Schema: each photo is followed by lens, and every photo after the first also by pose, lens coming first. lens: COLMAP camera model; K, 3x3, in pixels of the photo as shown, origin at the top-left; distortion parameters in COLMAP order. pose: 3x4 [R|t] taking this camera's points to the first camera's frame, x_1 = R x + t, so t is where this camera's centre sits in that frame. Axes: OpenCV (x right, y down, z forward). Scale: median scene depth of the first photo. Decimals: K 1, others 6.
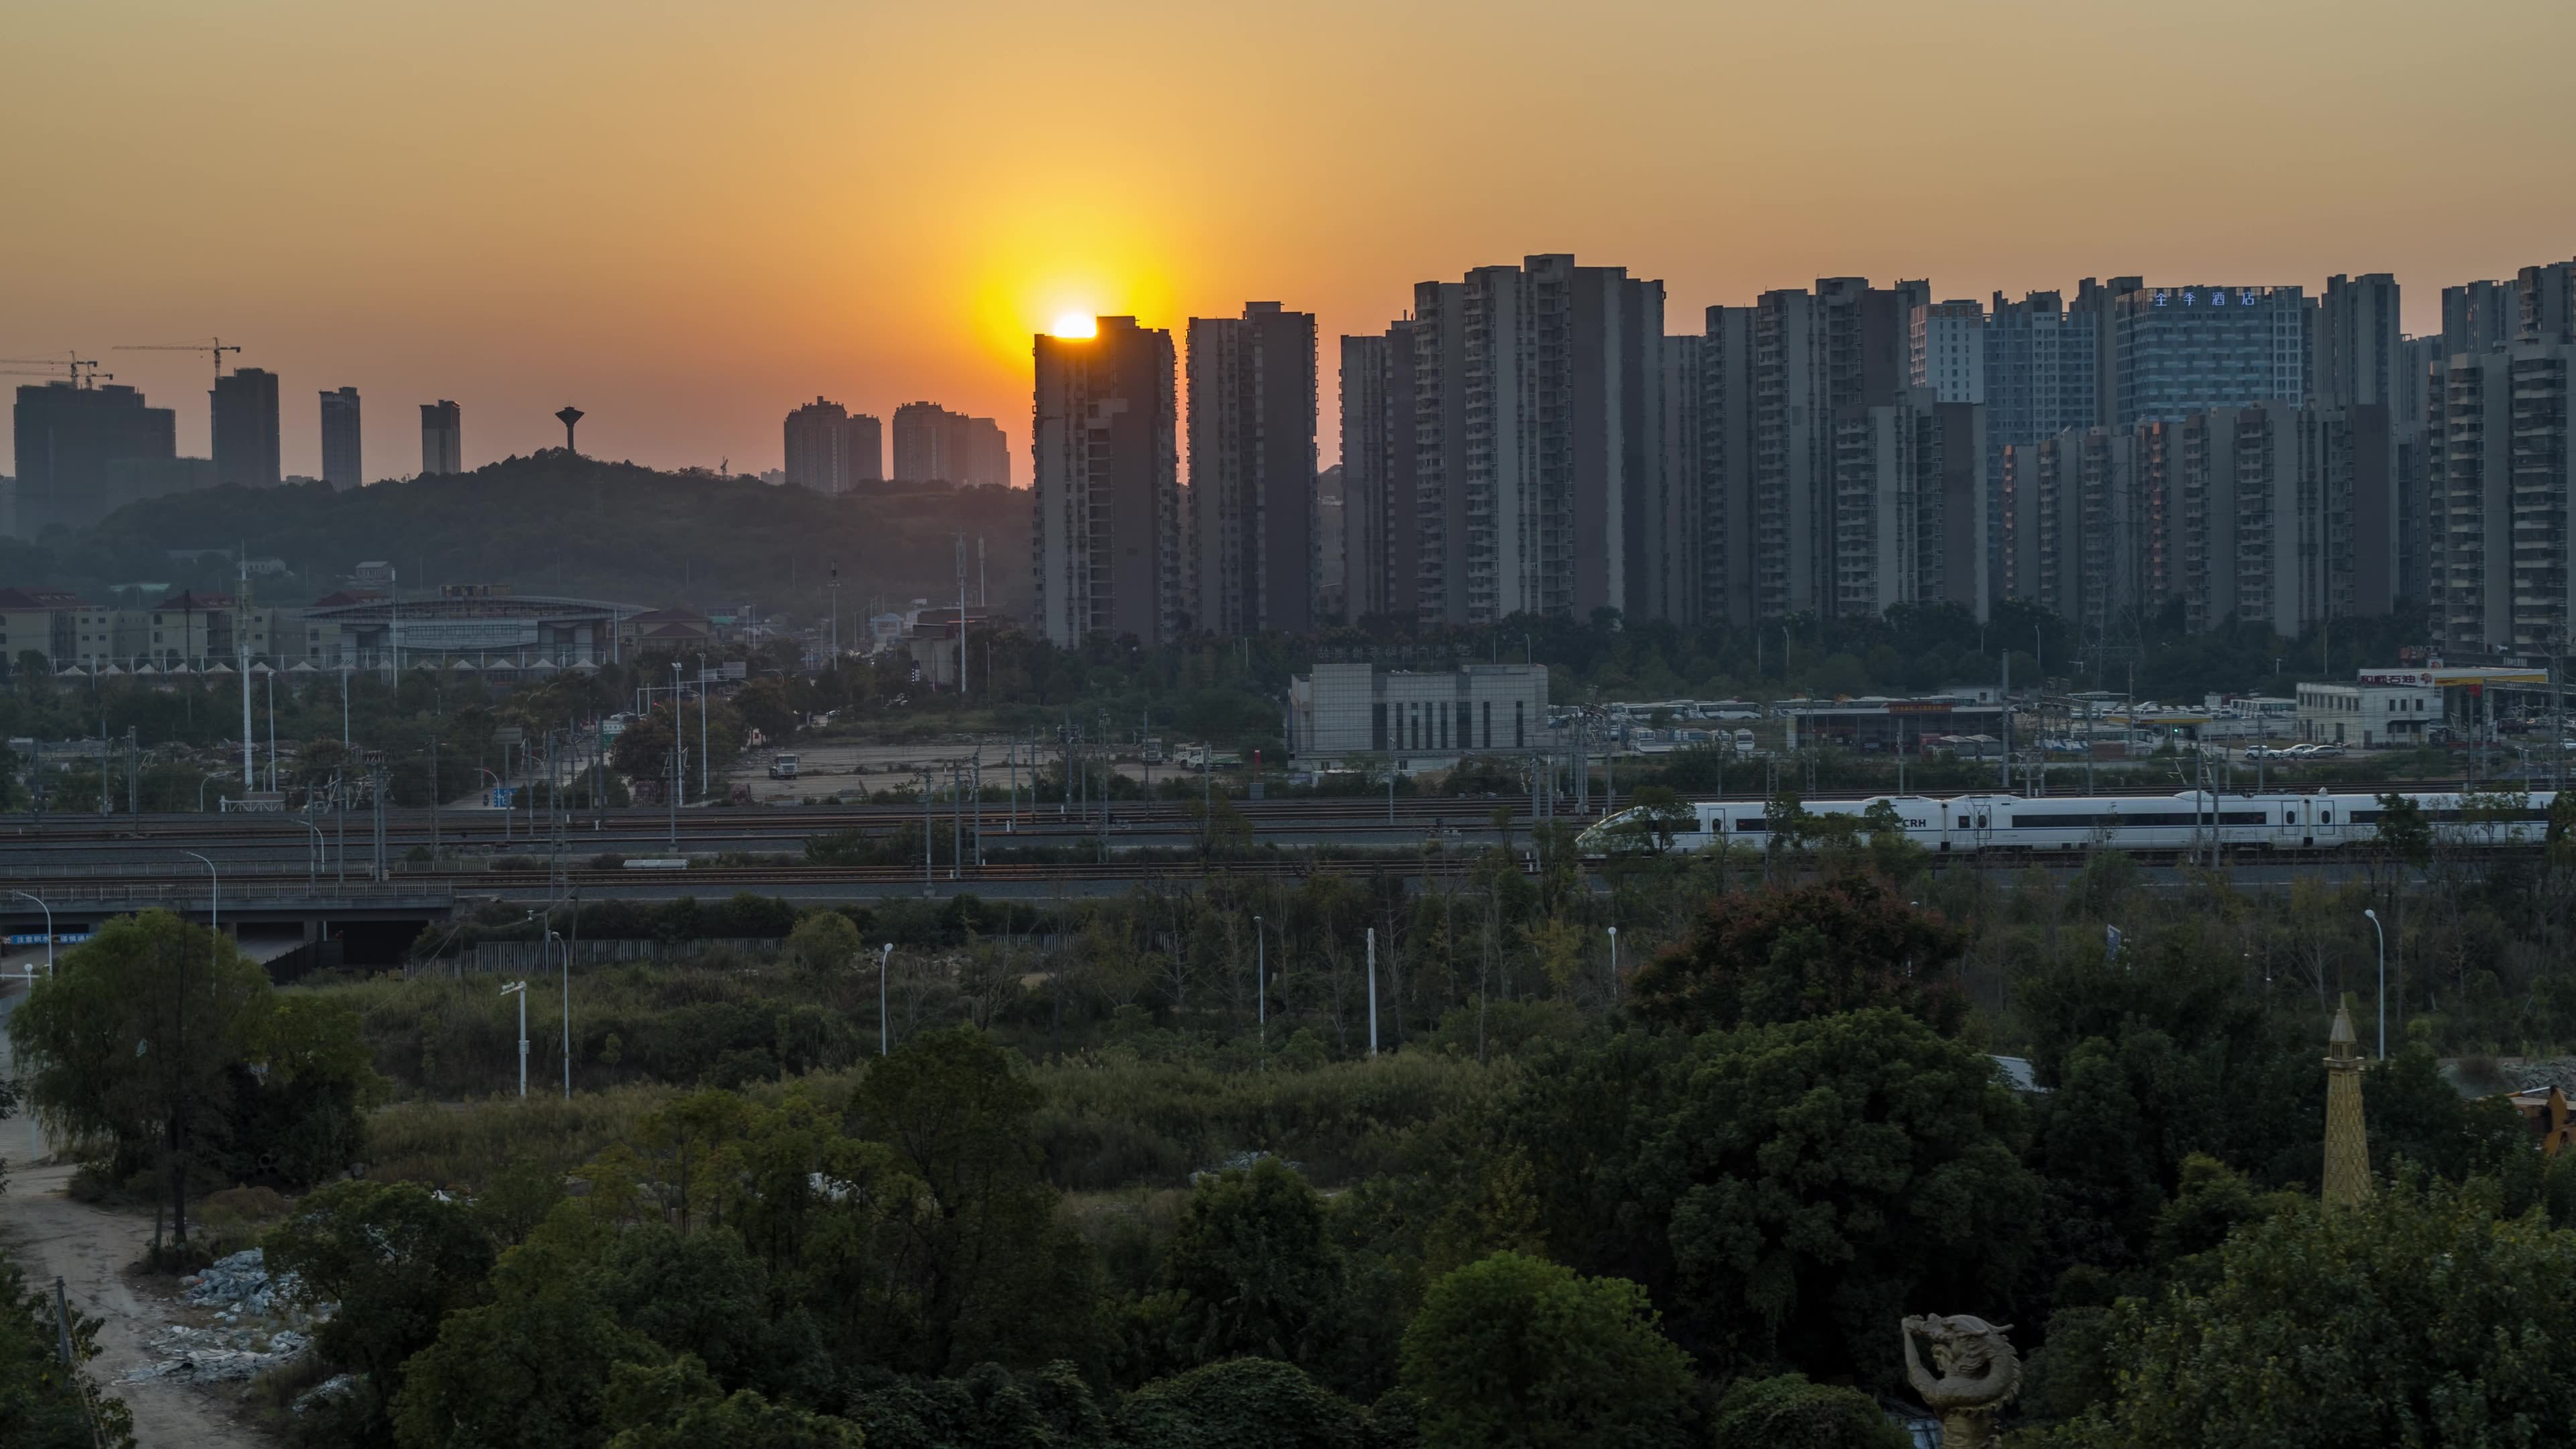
lens RADIAL K [[5065.2, 0, 1202.5], [0, 5065.2, 815.4], [0, 0, 1]] dist [-0.016822, 0.076929]
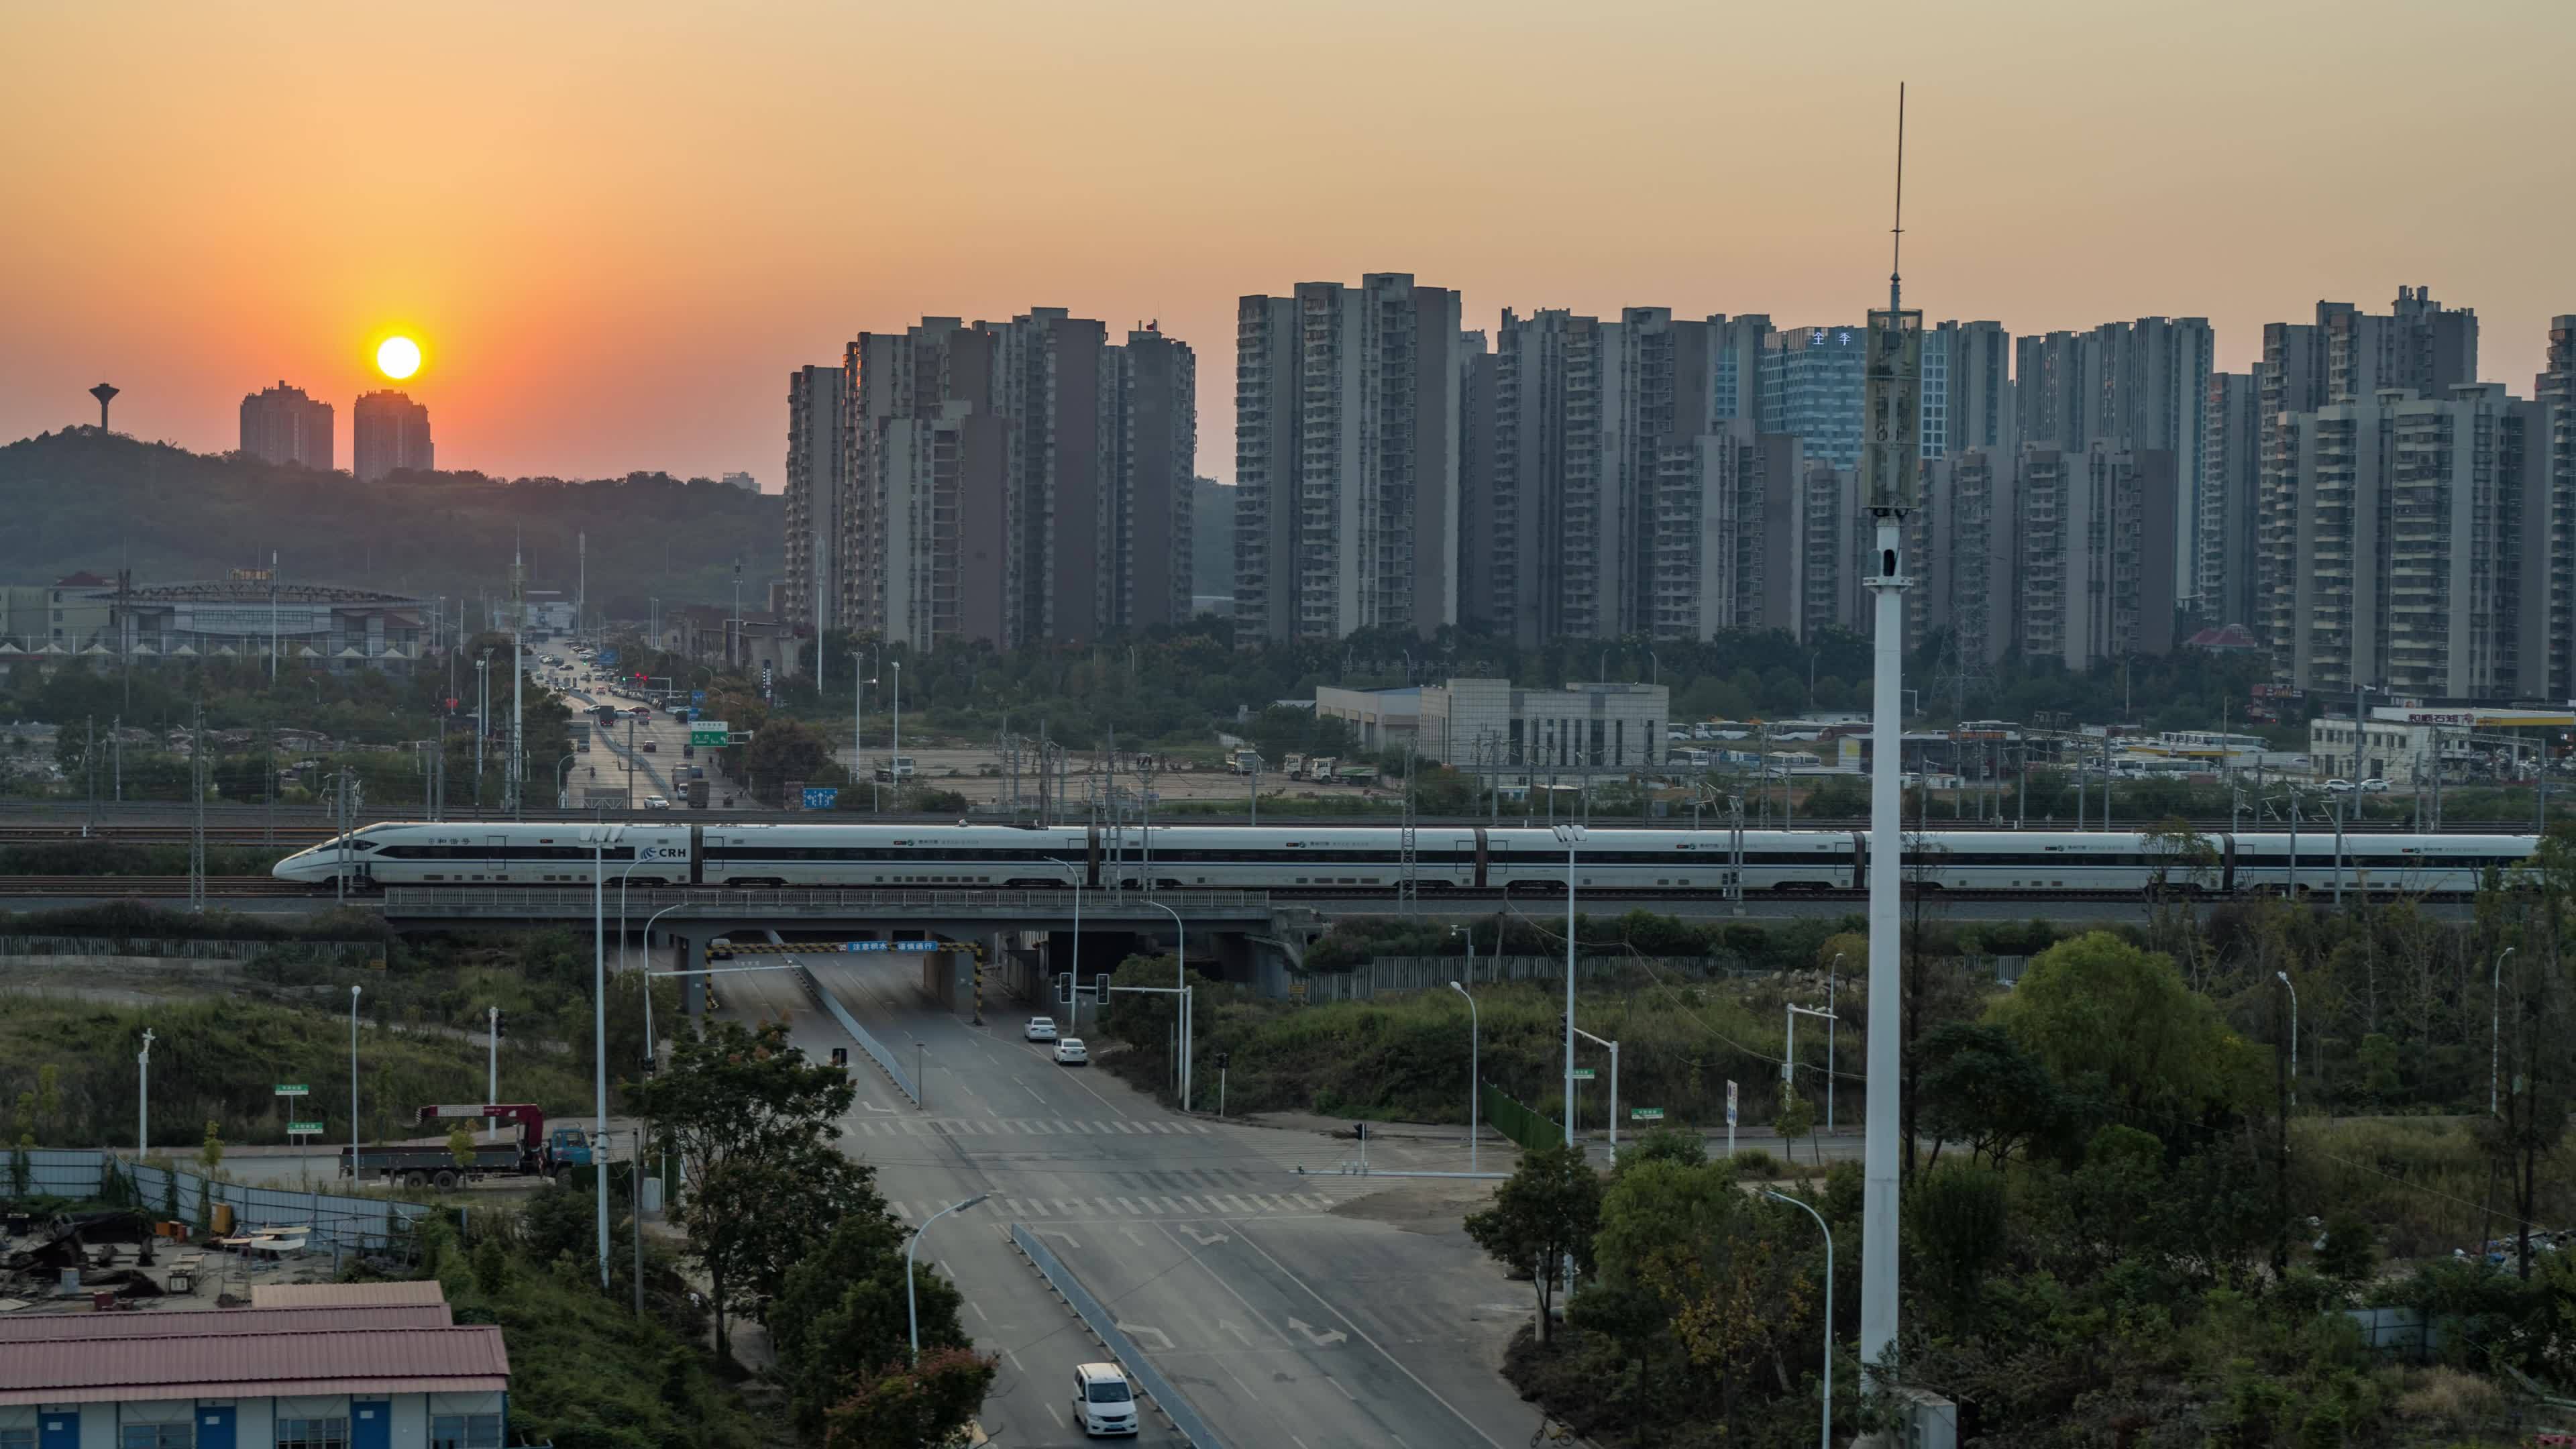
lens RADIAL K [[5029.2, 0, 1345.8], [0, 5029.2, 723.4], [0, 0, 1]] dist [-0.013943, 0.055237]
pose [[0.979301, 0.023208, 0.201076, -0.137793], [-0.019239, 0.999580, -0.021669, 0.000607], [-0.201494, 0.017352, 0.979336, 0.023734]]
